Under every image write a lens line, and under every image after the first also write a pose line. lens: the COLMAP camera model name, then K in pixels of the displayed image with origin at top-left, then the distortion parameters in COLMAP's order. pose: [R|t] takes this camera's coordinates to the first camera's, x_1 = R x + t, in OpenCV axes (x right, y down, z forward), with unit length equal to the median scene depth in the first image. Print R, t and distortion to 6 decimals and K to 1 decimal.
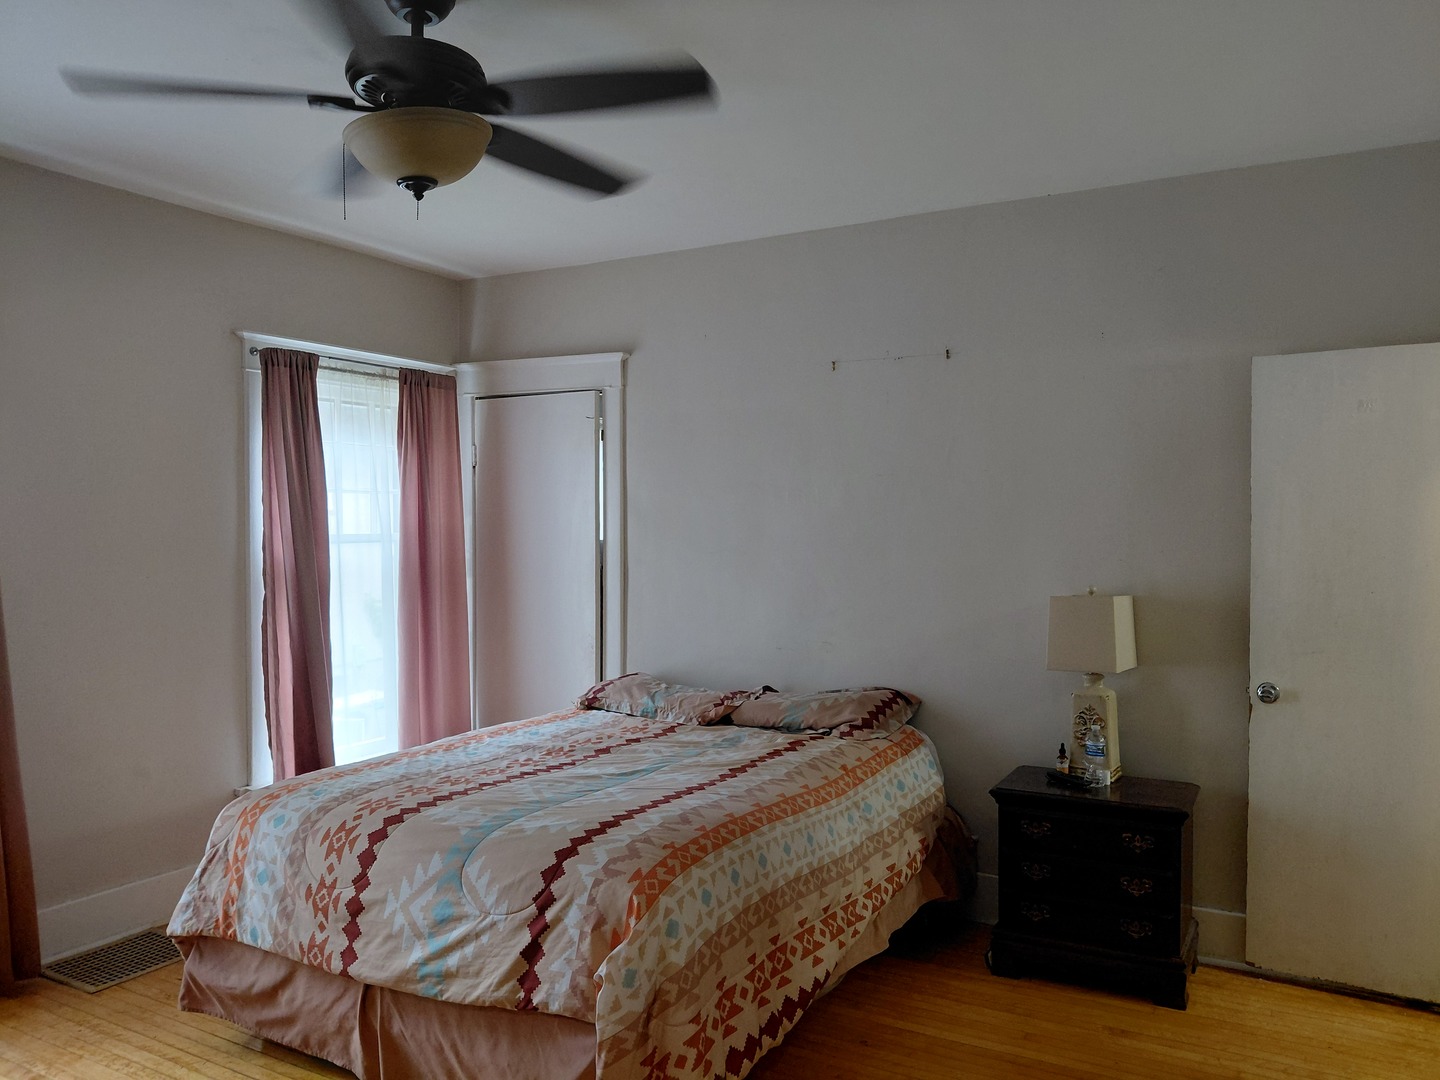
lens RADIAL K [[1062.7, 0, 721.6], [0, 1062.7, 541.9], [0, 0, 1]] dist [0.059634, -0.099322]
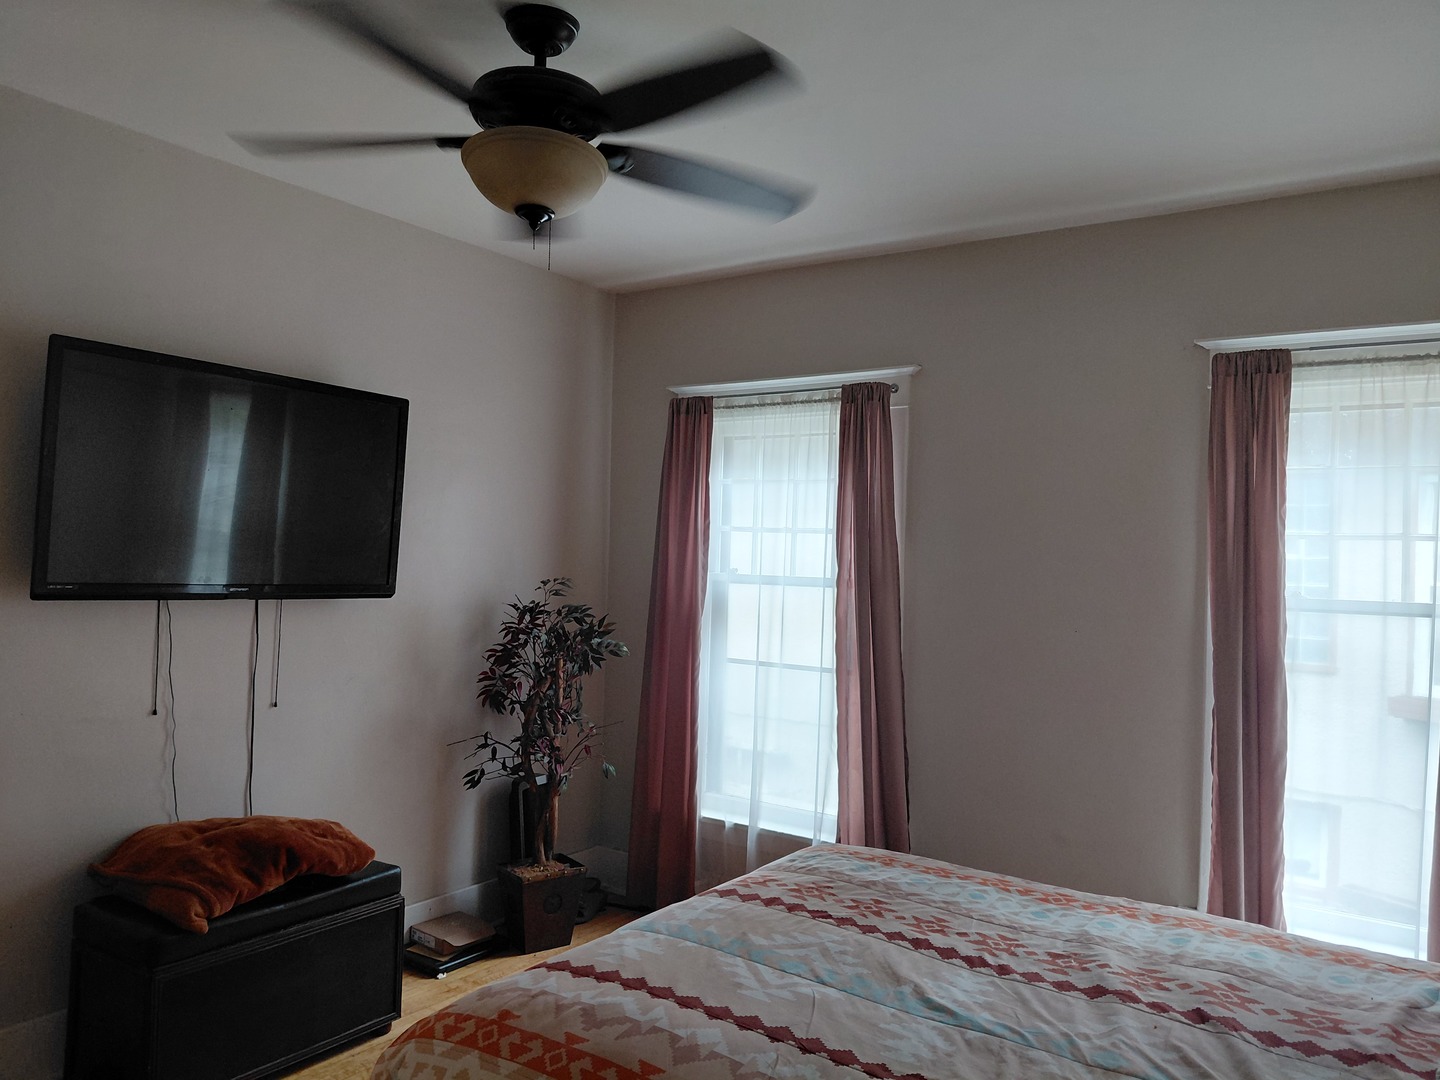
lens RADIAL K [[1062.7, 0, 718.4], [0, 1062.7, 546.8], [0, 0, 1]] dist [0.059634, -0.099322]
pose [[-0.075100, 0.001903, -0.997174, 0.557421], [-0.051821, 0.998640, 0.005809, -0.036326], [0.995829, 0.052110, -0.074899, 0.992813]]
